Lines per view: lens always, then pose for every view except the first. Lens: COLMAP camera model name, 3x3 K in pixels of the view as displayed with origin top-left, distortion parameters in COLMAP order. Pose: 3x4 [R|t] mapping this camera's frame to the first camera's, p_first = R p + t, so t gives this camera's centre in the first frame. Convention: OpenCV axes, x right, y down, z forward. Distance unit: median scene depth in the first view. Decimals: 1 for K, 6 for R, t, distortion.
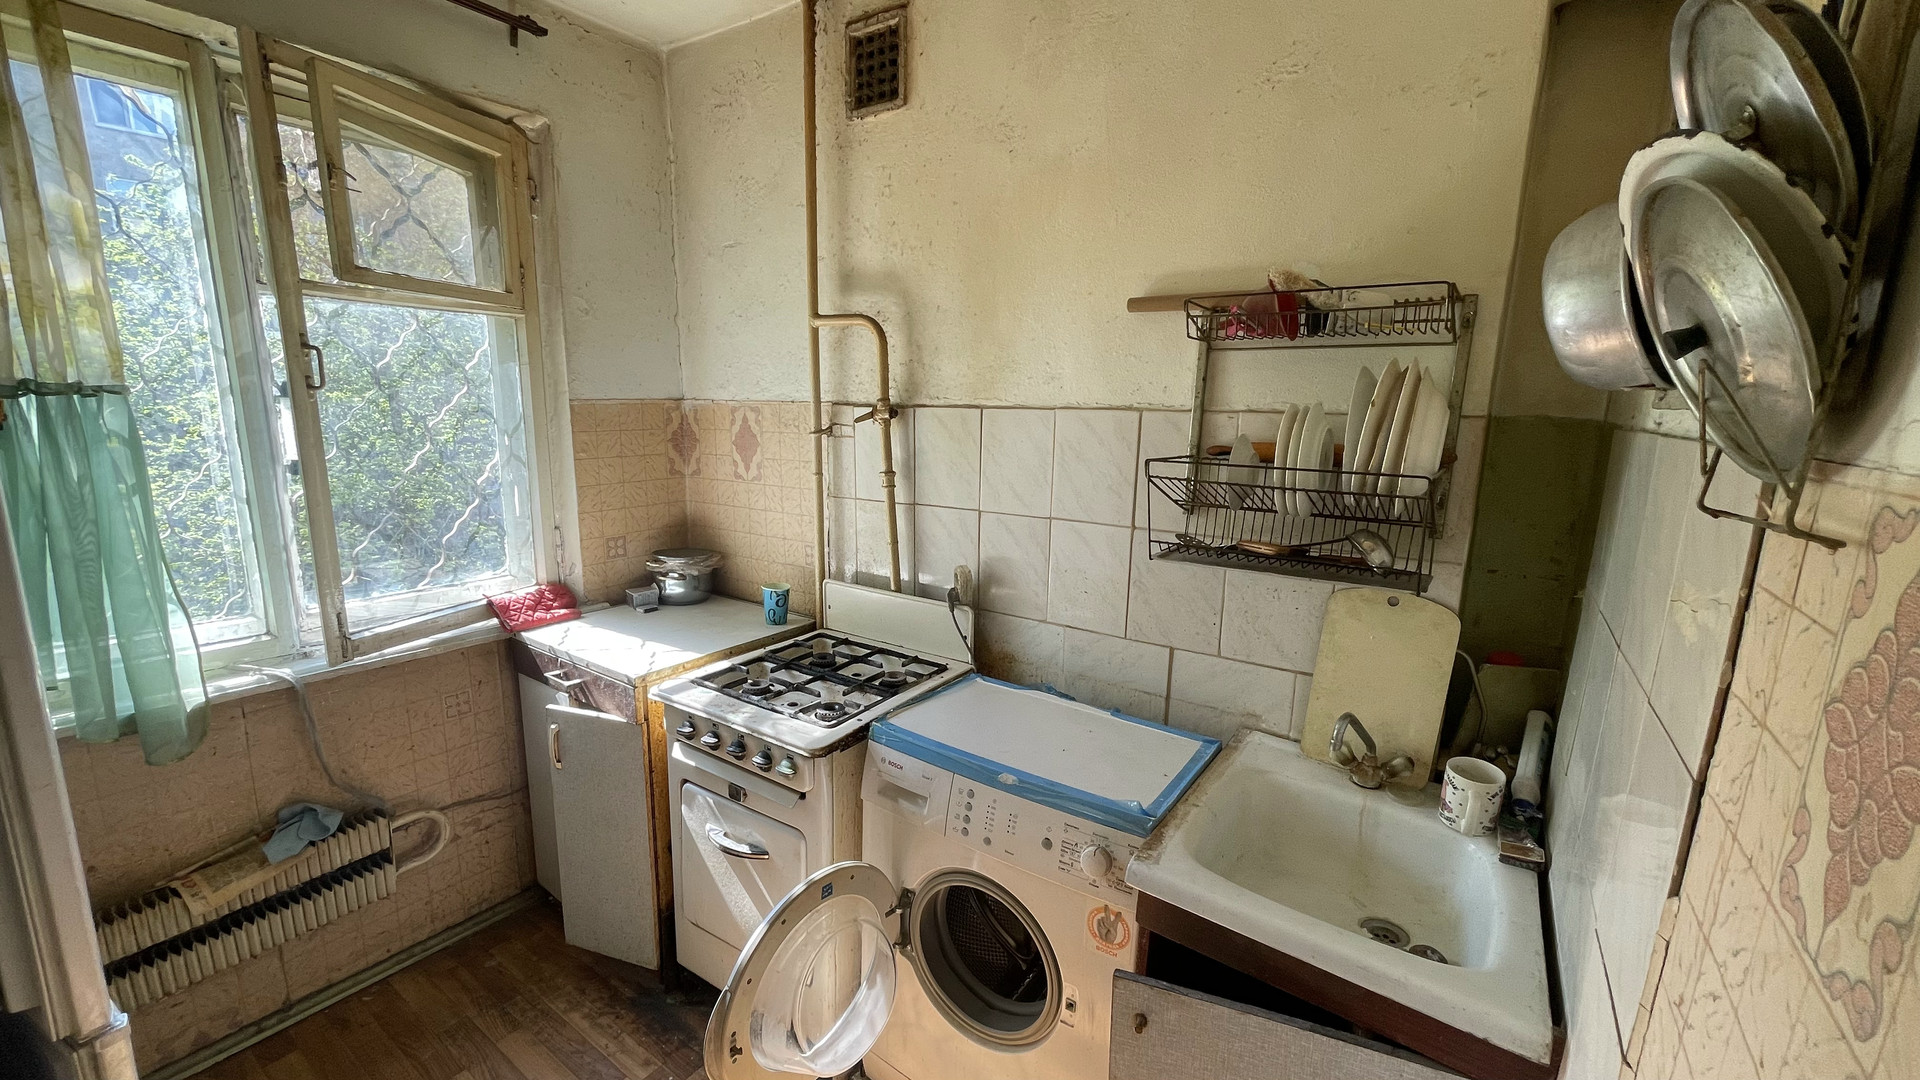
lens RADIAL K [[767.0, 0, 950.4], [0, 767.0, 551.7], [0, 0, 1]] dist [0.001783, 0.000475]
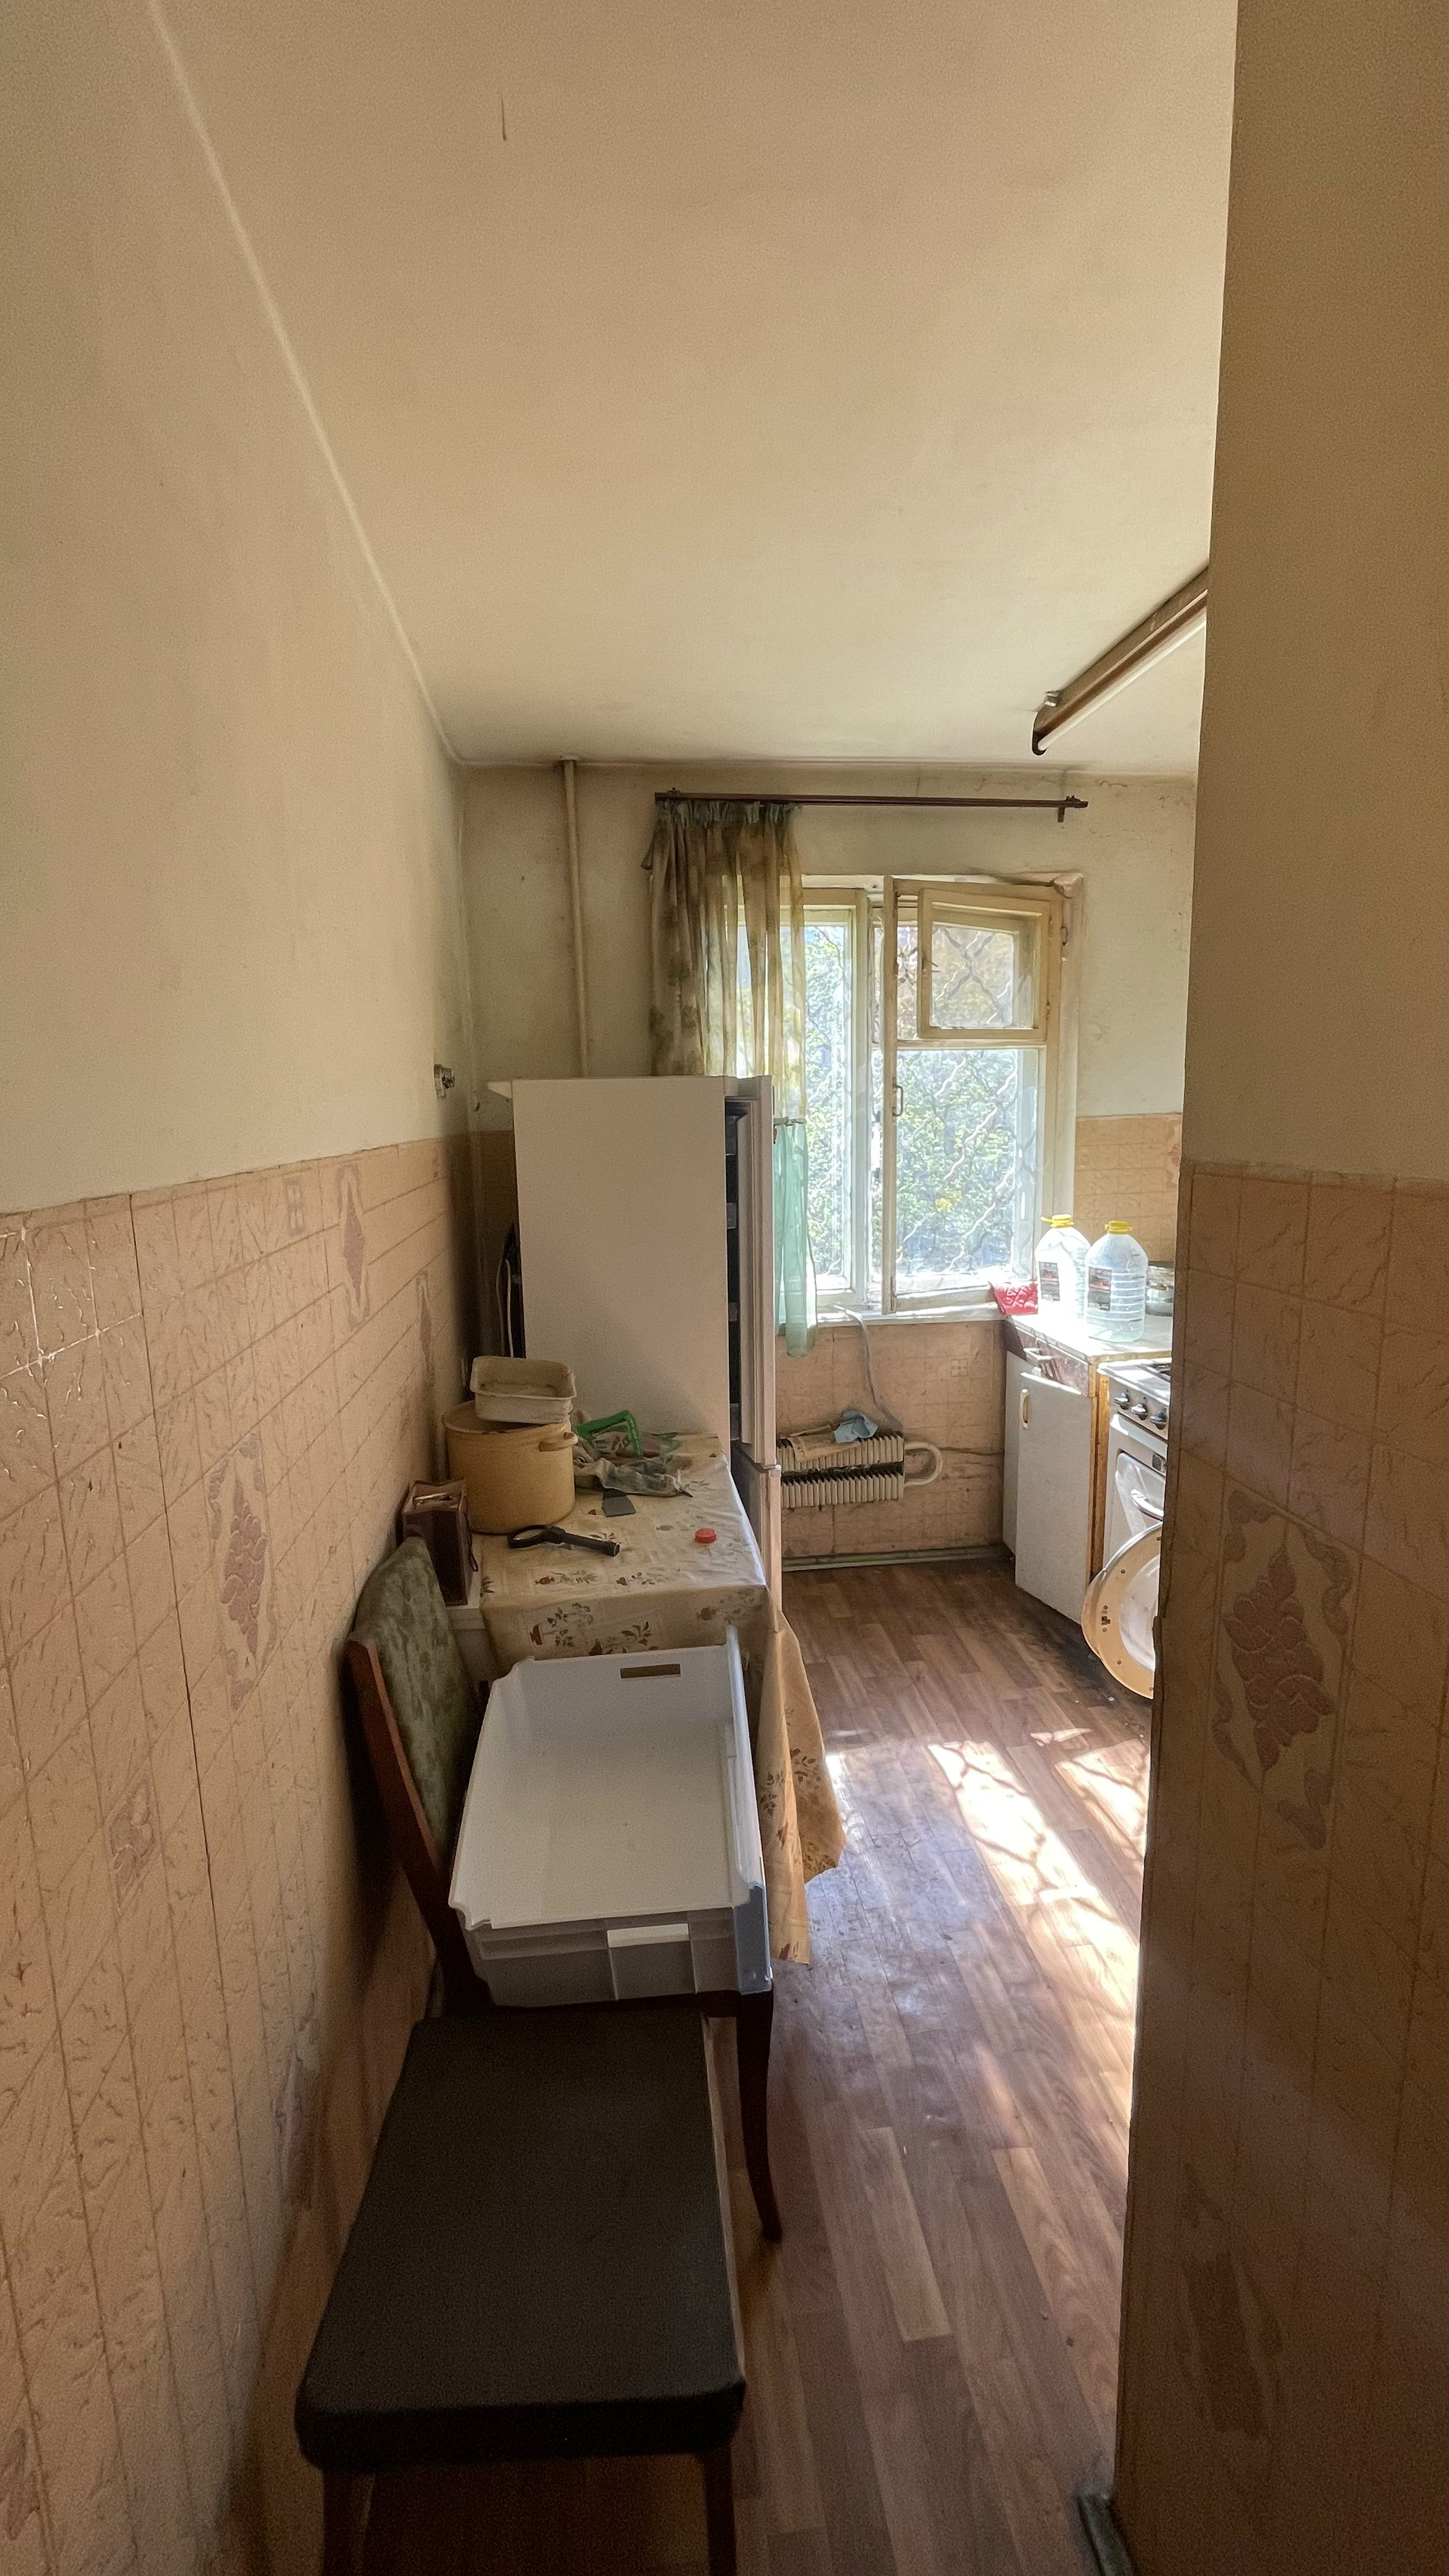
lens RADIAL K [[1029.0, 0, 712.2], [0, 1029.0, 1287.4], [0, 0, 1]] dist [0.001783, 0.000475]
pose [[0.663881, 0.086230, -0.742850, 0.341553], [-0.107185, 0.994046, 0.019598, 0.091577], [0.740117, 0.066611, 0.669171, -0.447321]]
